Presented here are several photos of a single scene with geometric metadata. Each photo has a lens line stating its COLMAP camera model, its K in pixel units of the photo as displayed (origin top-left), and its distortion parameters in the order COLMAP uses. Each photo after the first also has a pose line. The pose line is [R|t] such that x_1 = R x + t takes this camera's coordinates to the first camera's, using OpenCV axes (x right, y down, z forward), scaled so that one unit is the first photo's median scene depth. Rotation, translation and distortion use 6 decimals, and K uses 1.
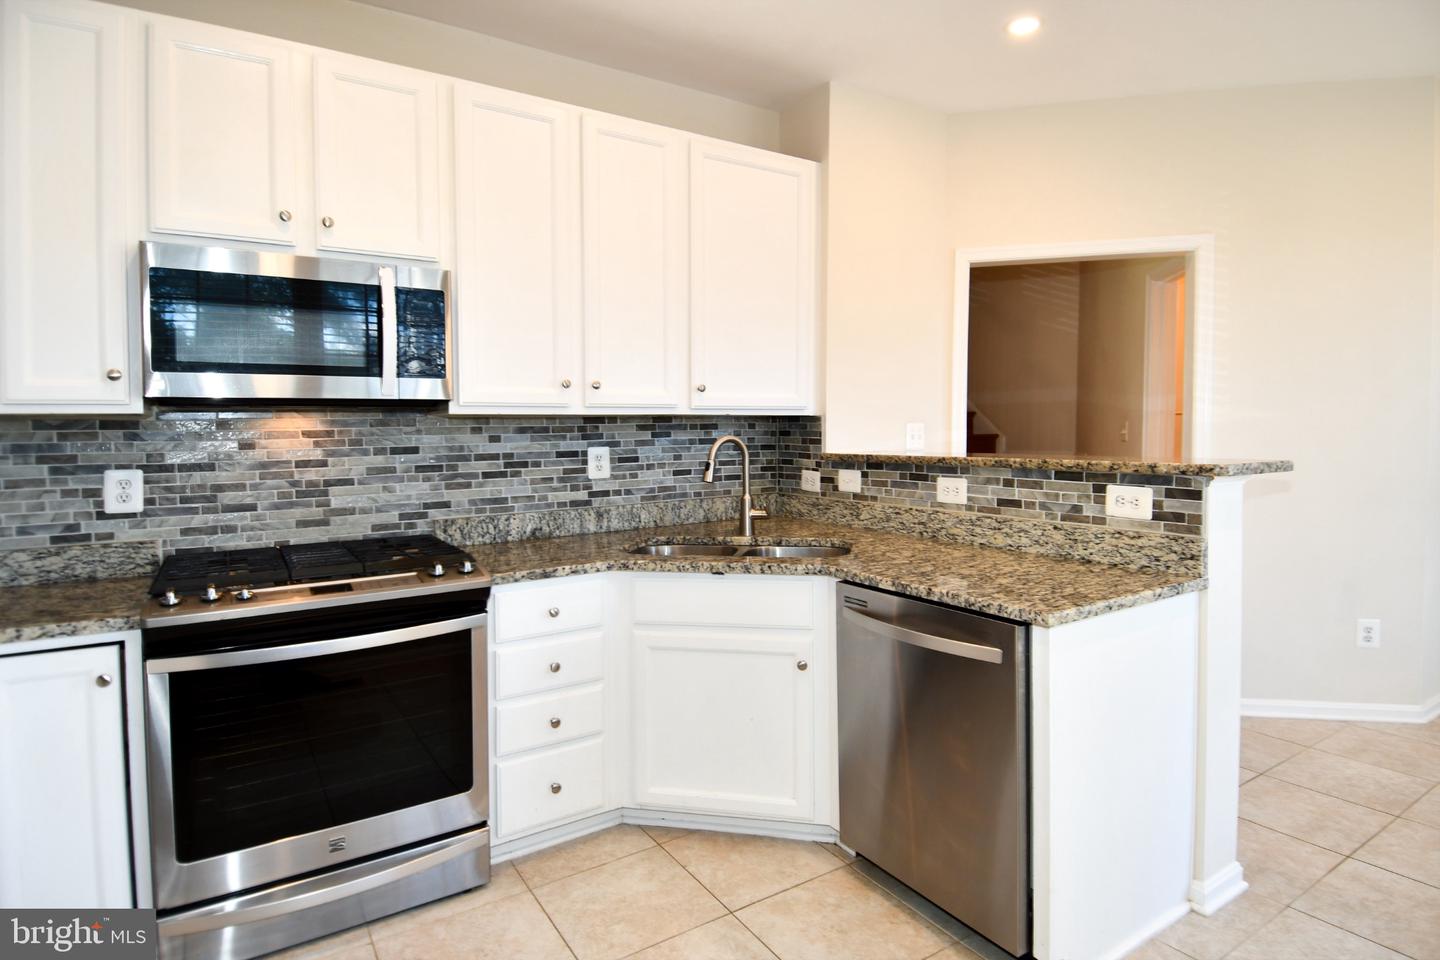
lens RADIAL K [[778.0, 0, 710.9], [0, 778.0, 465.9], [0, 0, 1]] dist [0.024532, -0.021130]
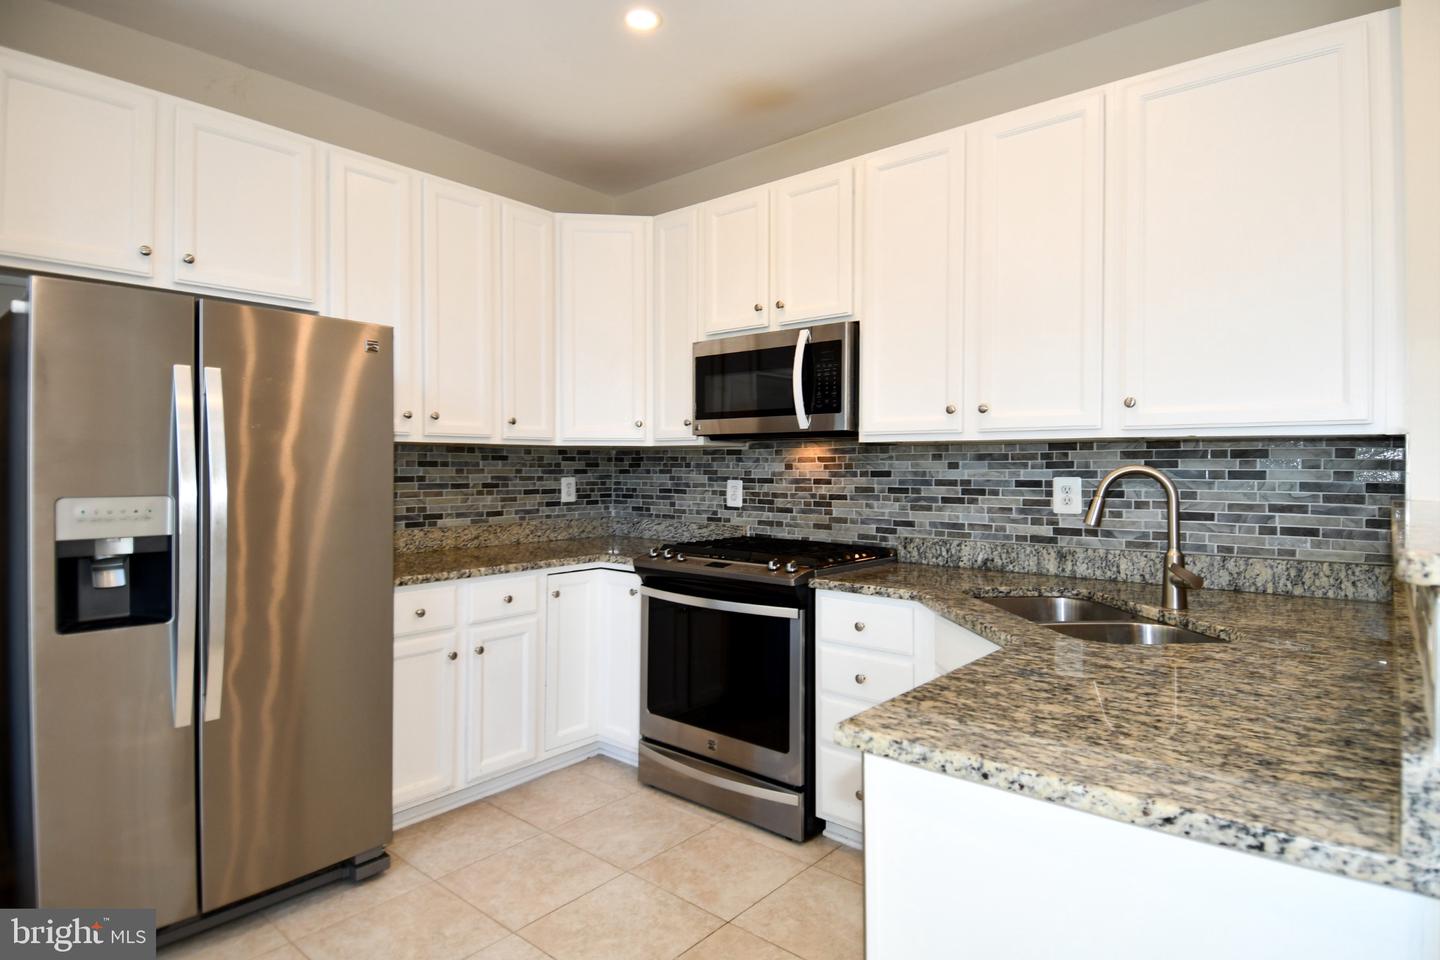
lens RADIAL K [[778.0, 0, 721.4], [0, 778.0, 468.5], [0, 0, 1]] dist [0.024532, -0.021130]
pose [[0.281989, 0.016821, -0.959270, 0.649741], [-0.053091, 0.998588, 0.001904, -0.017006], [0.957948, 0.050391, 0.282483, 0.433872]]
